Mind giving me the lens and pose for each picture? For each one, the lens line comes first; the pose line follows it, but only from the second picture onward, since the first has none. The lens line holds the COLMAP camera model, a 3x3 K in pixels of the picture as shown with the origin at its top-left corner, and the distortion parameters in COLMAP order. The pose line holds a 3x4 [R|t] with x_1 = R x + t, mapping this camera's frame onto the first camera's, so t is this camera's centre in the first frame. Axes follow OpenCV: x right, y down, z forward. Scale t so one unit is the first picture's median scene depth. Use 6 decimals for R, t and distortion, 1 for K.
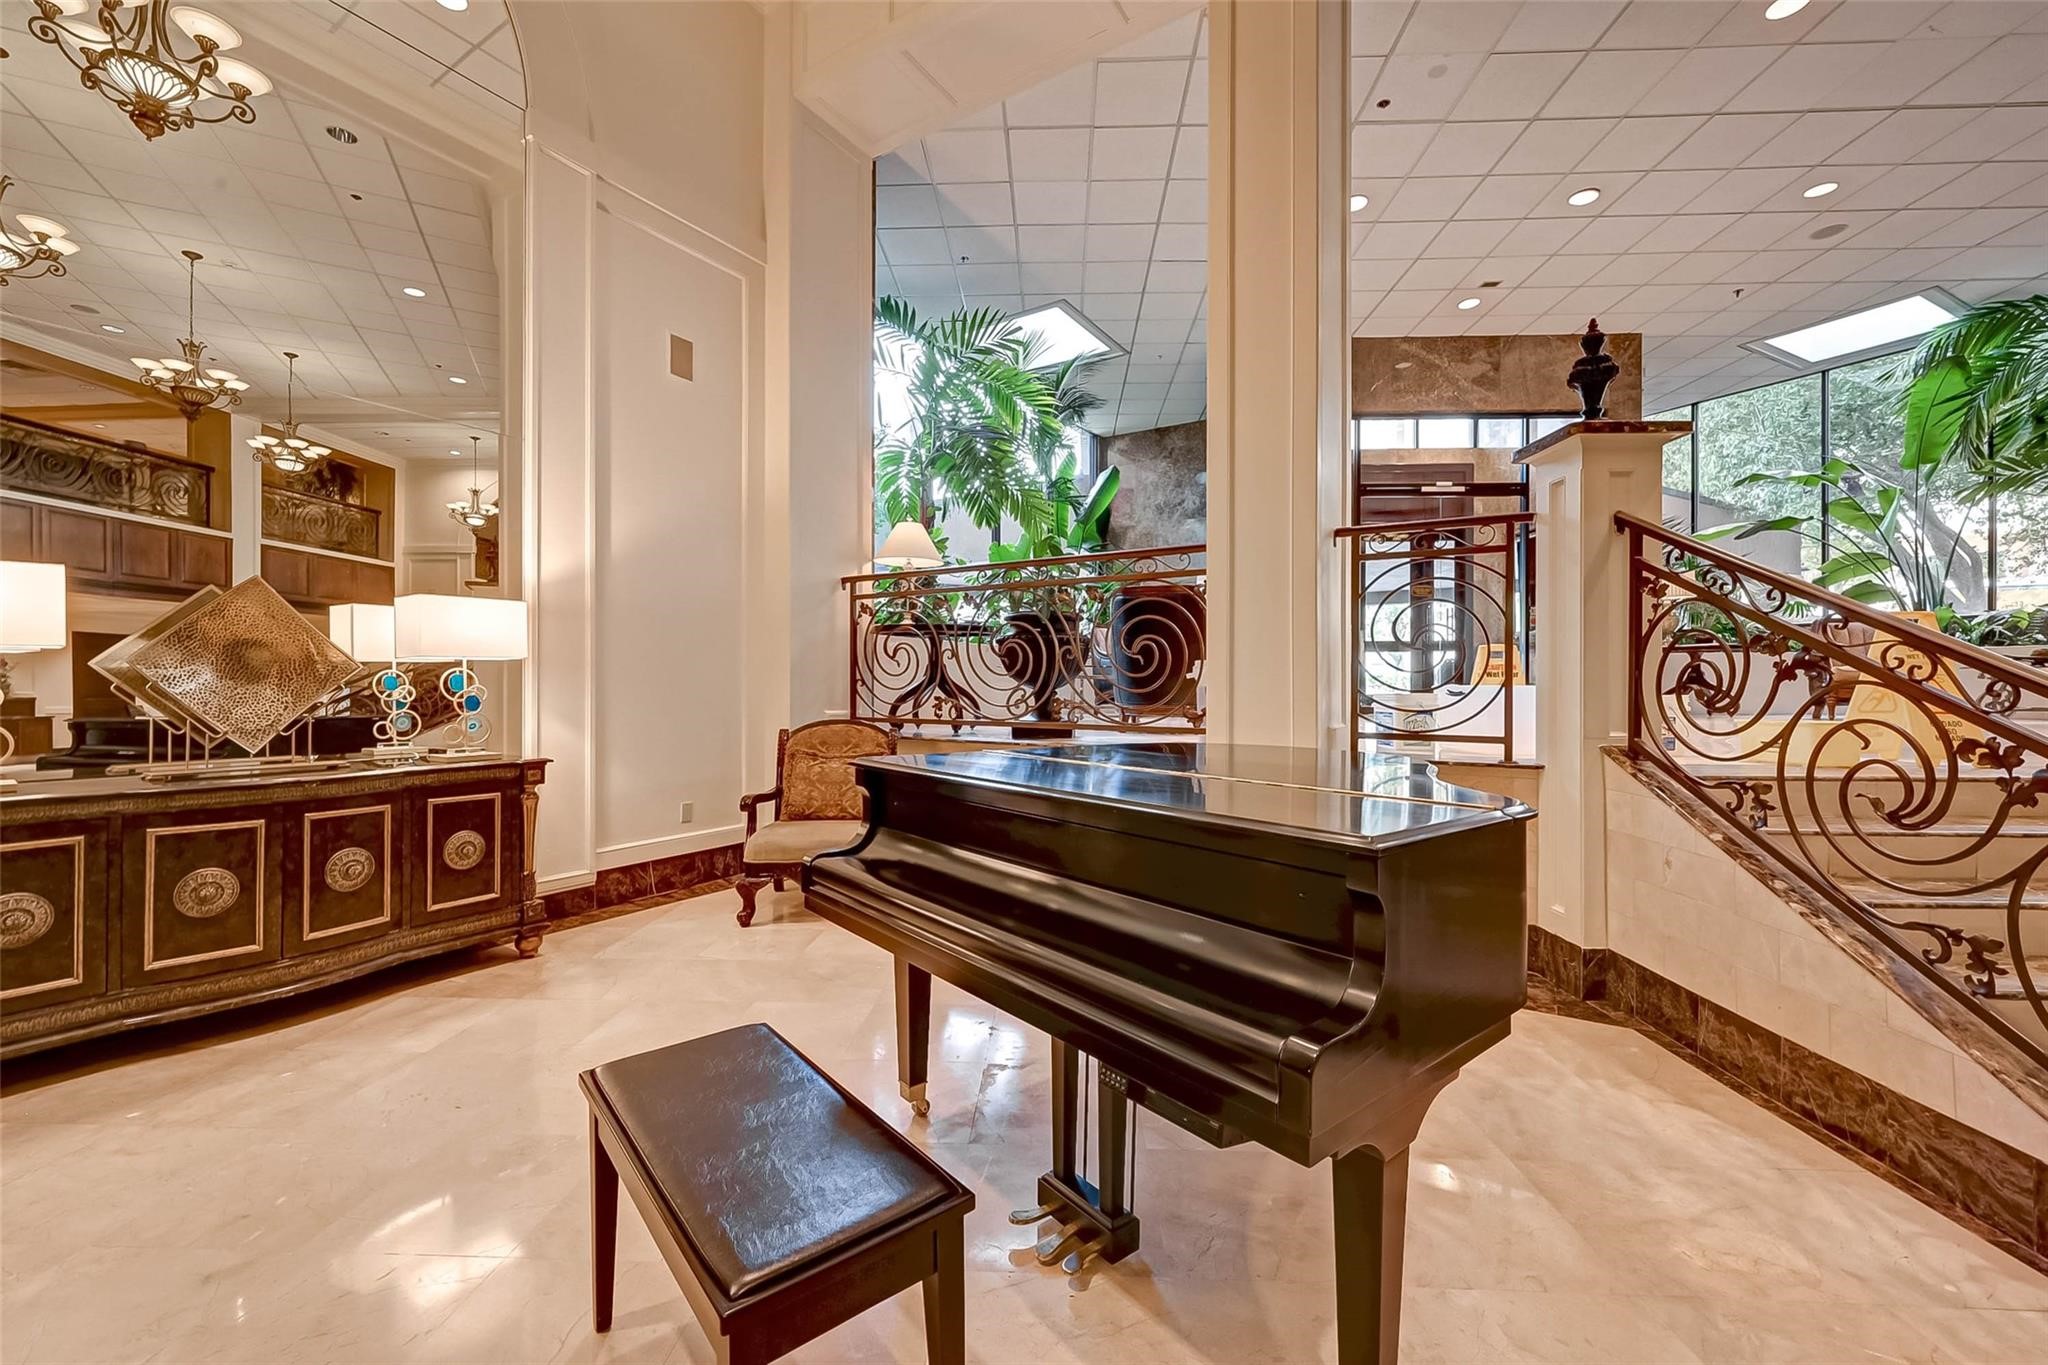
lens RADIAL K [[813.1, 0, 1017.3], [0, 813.1, 683.9], [0, 0, 1]] dist [0.000863, -0.000112]
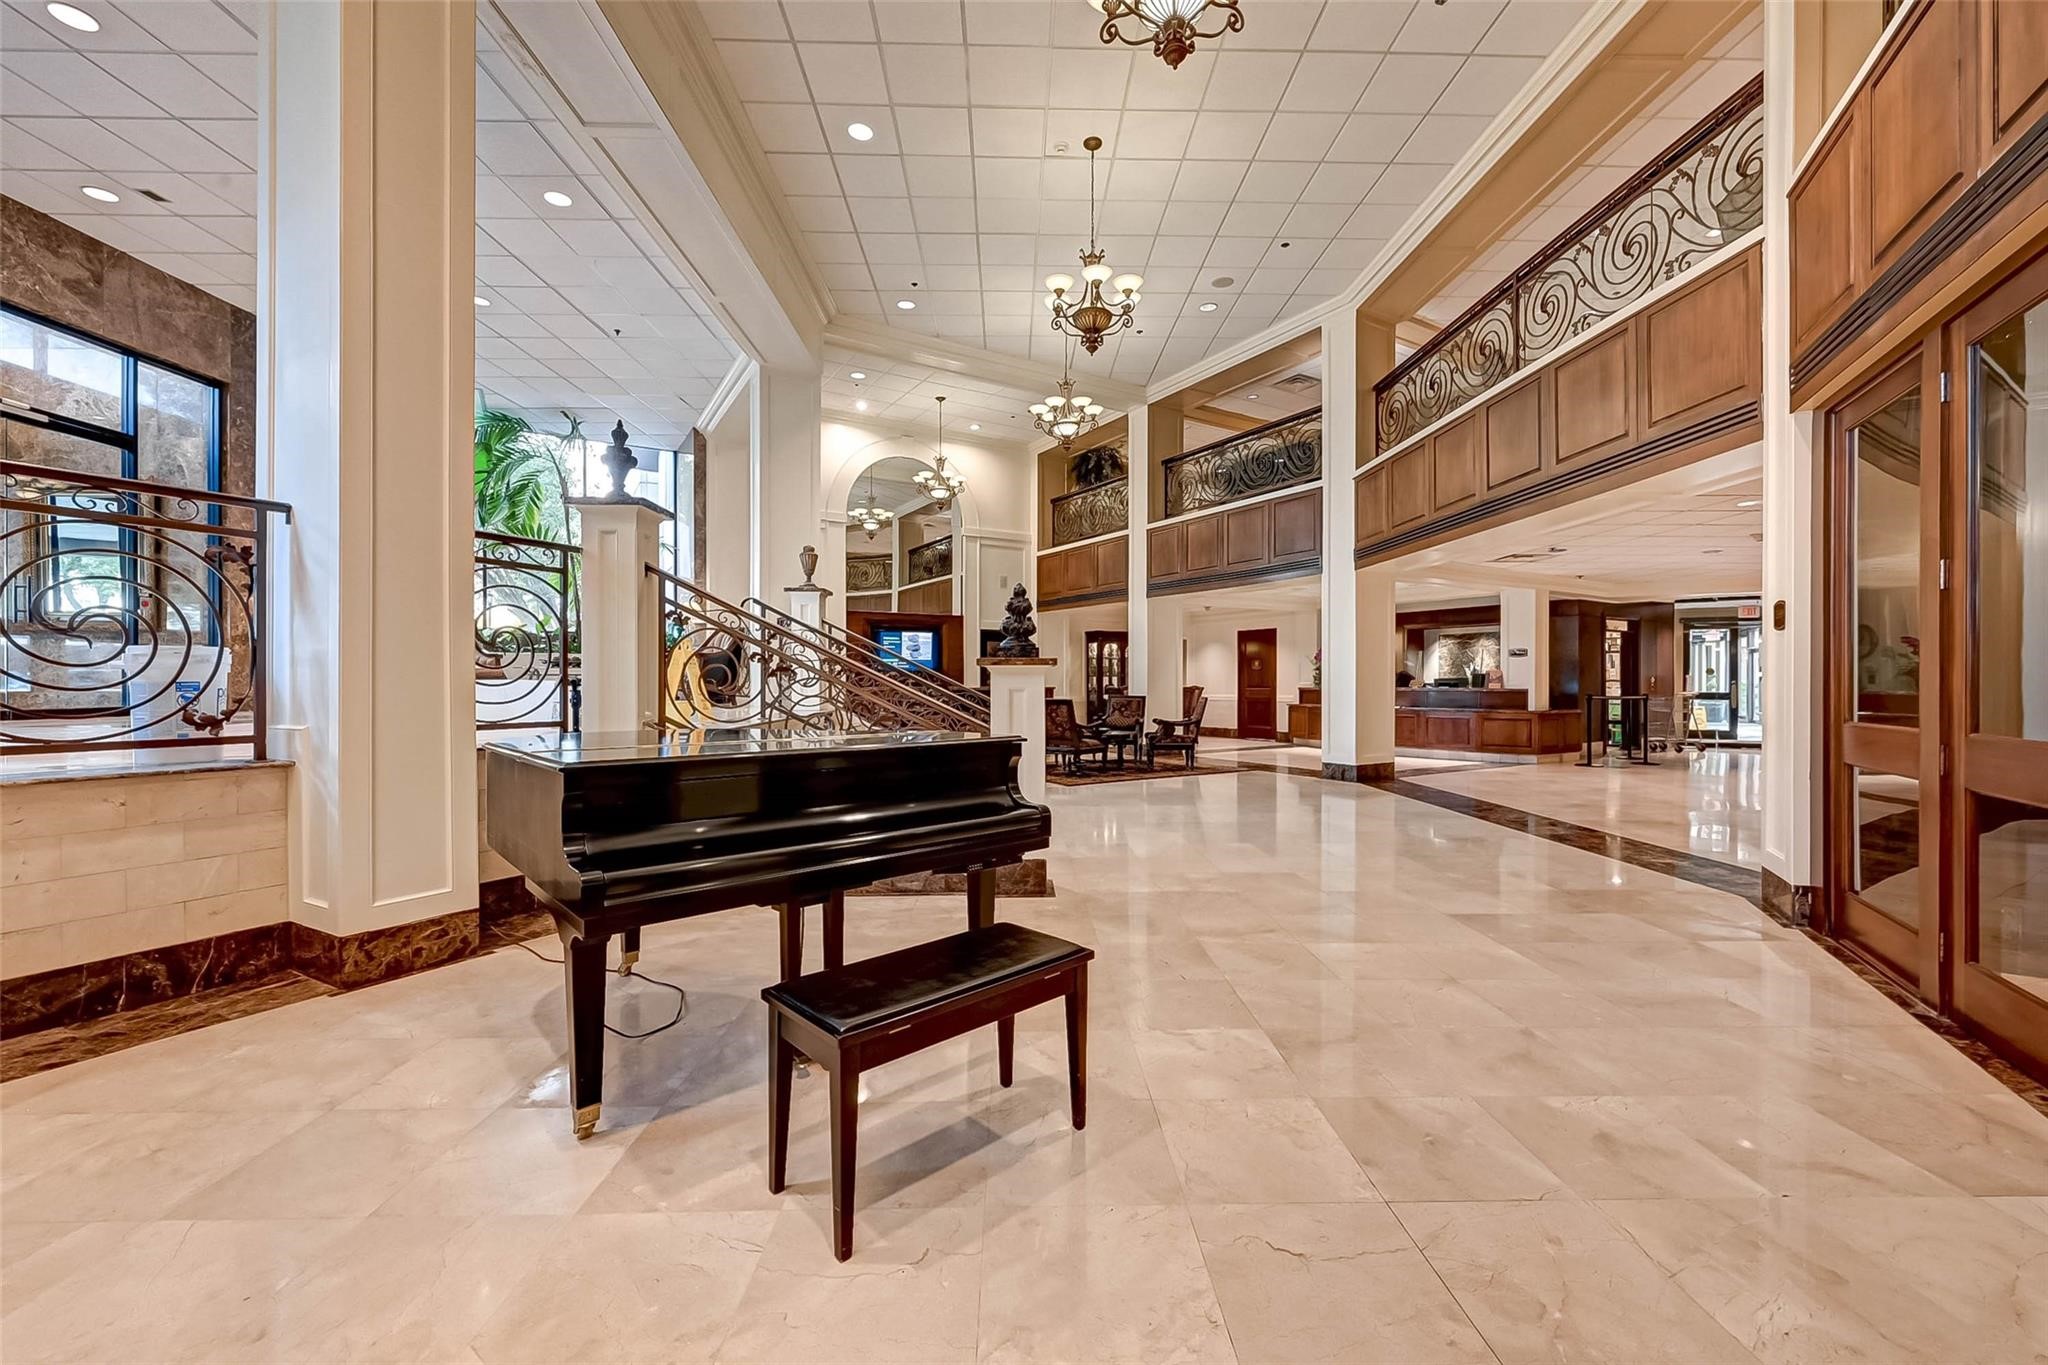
lens RADIAL K [[813.1, 0, 1017.3], [0, 813.1, 683.9], [0, 0, 1]] dist [0.000863, -0.000112]
pose [[-0.058915, -0.001857, 0.998261, -0.434970], [-0.005418, 0.999984, 0.001540, 0.001486], [-0.998248, -0.005317, -0.058924, 0.240588]]
